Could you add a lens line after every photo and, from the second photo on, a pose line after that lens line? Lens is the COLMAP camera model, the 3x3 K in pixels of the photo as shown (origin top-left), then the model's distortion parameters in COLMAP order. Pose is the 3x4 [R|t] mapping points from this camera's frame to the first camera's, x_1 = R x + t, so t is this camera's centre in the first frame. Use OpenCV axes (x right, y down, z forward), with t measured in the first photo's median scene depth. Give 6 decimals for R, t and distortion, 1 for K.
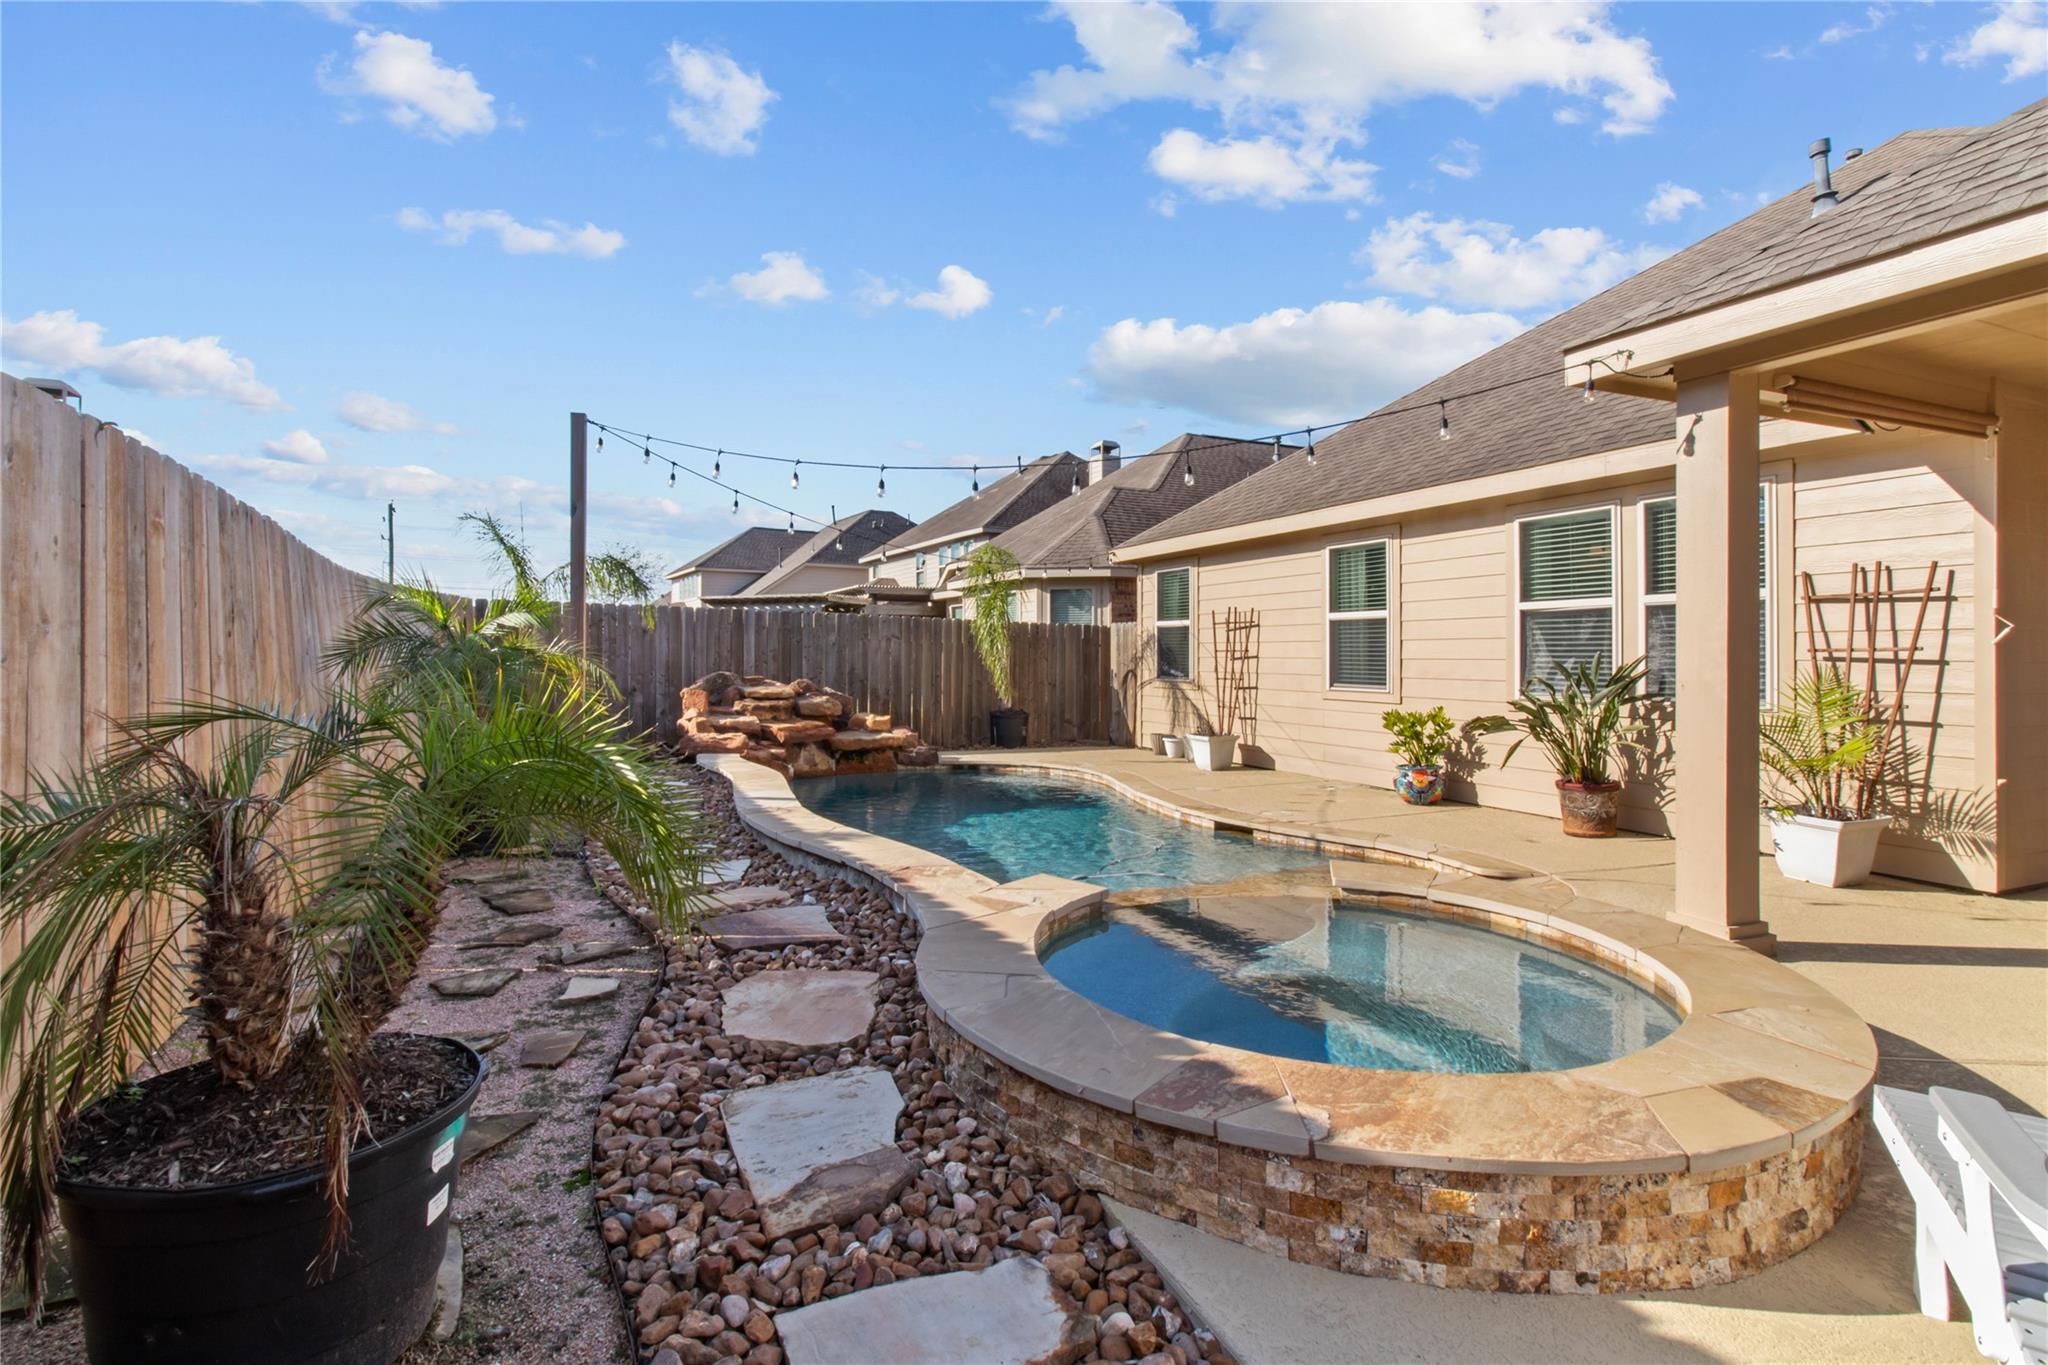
lens RADIAL K [[940.8, 0, 1011.1], [0, 940.8, 677.8], [0, 0, 1]] dist [-0.001883, -0.000076]
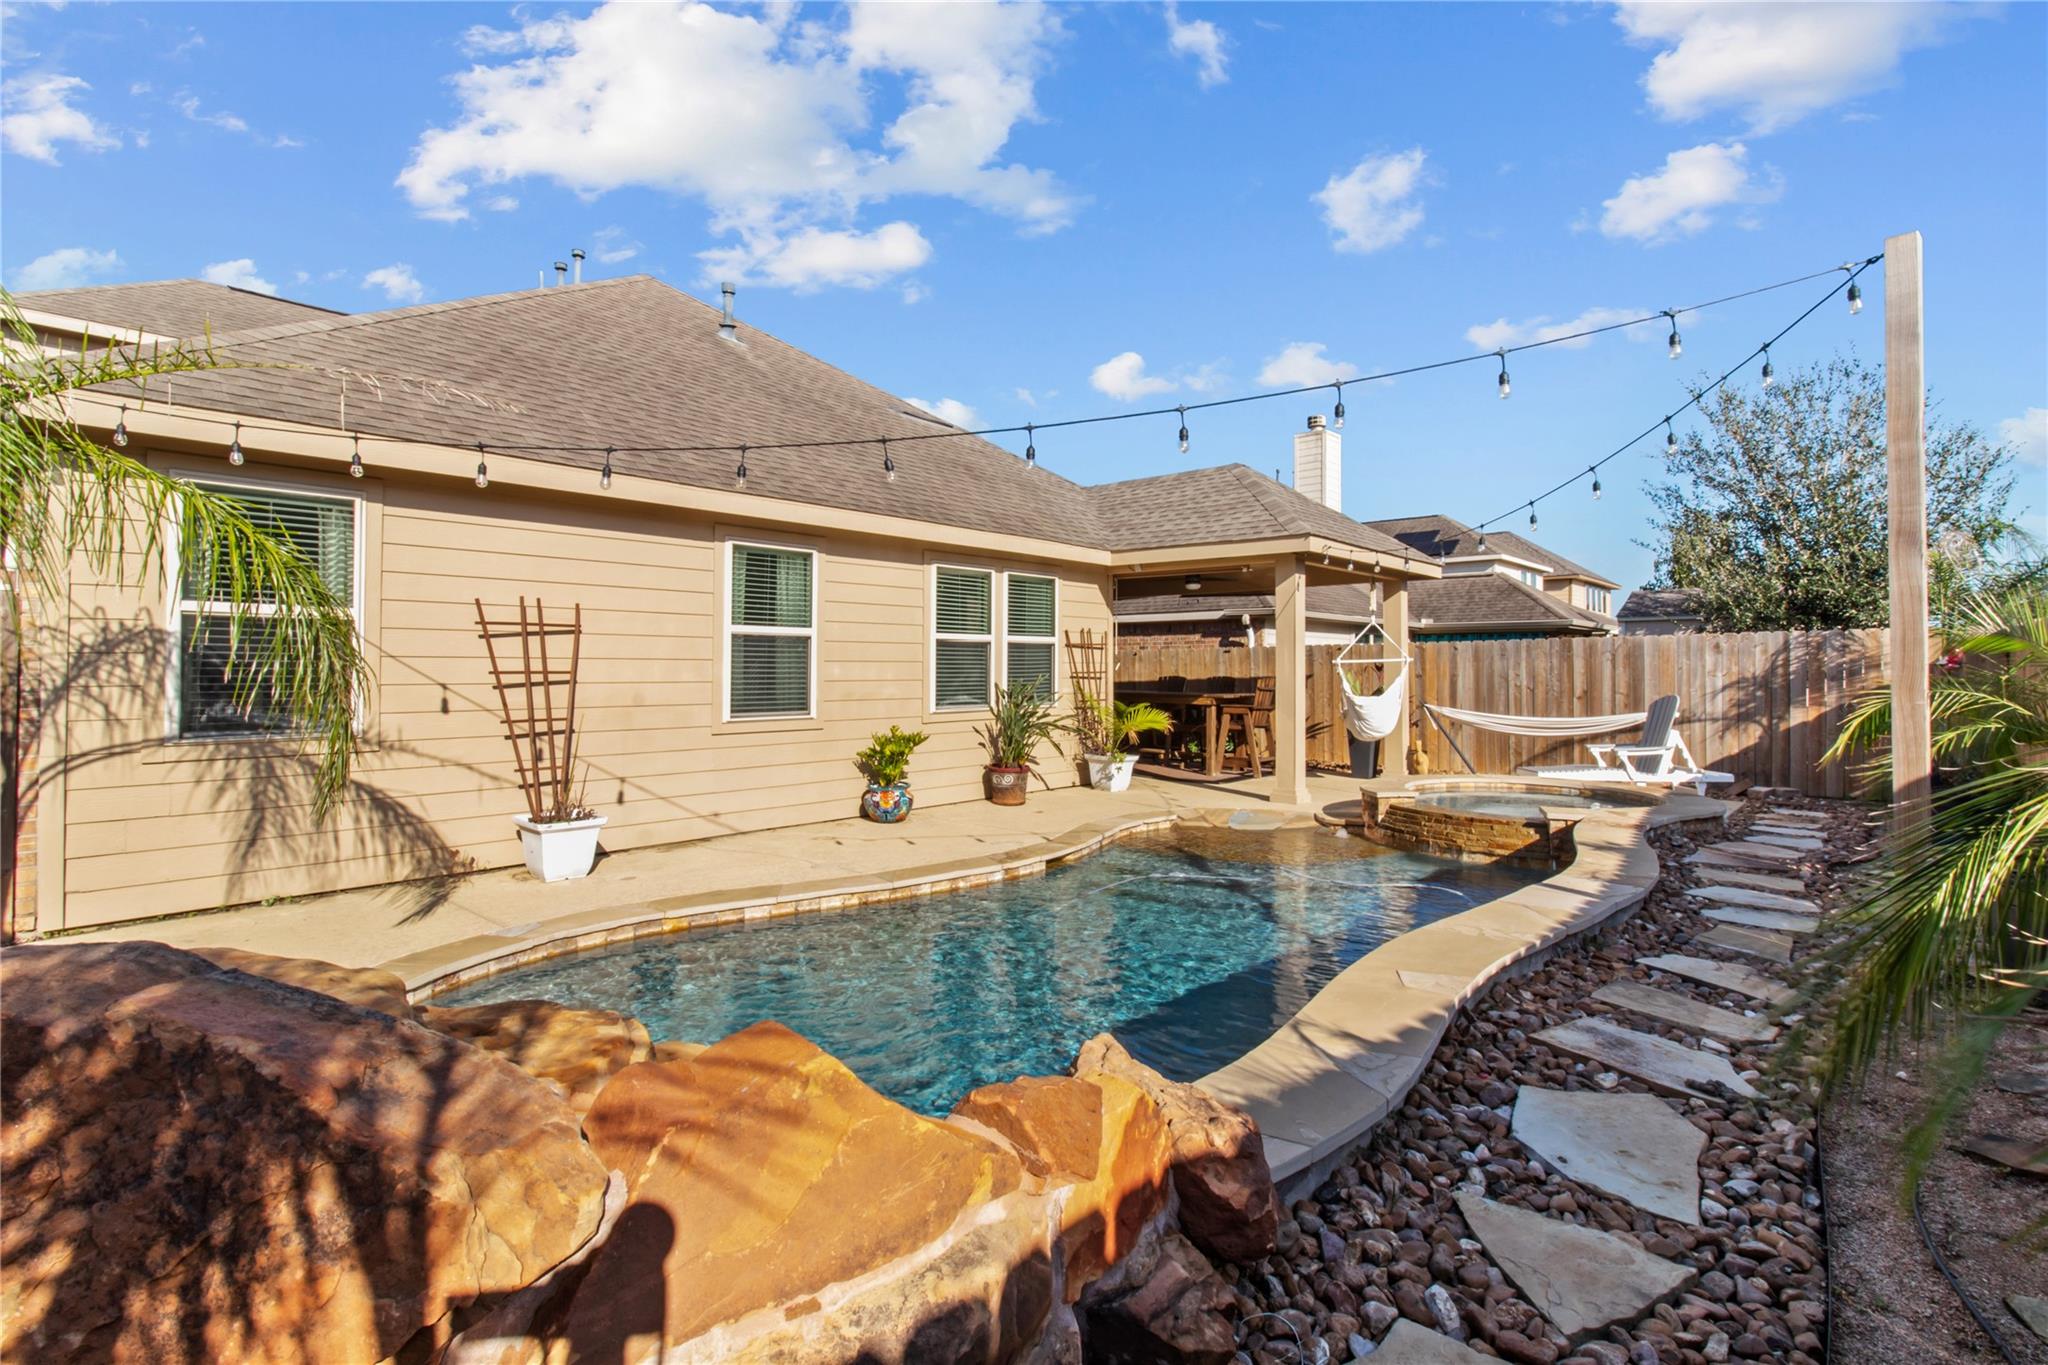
lens RADIAL K [[940.8, 0, 1011.1], [0, 940.8, 677.8], [0, 0, 1]] dist [-0.001883, -0.000076]
pose [[-0.381598, -0.003409, 0.924322, -0.523217], [0.025649, 0.999569, 0.014276, -0.032060], [-0.923973, 0.029156, -0.381346, 1.178718]]
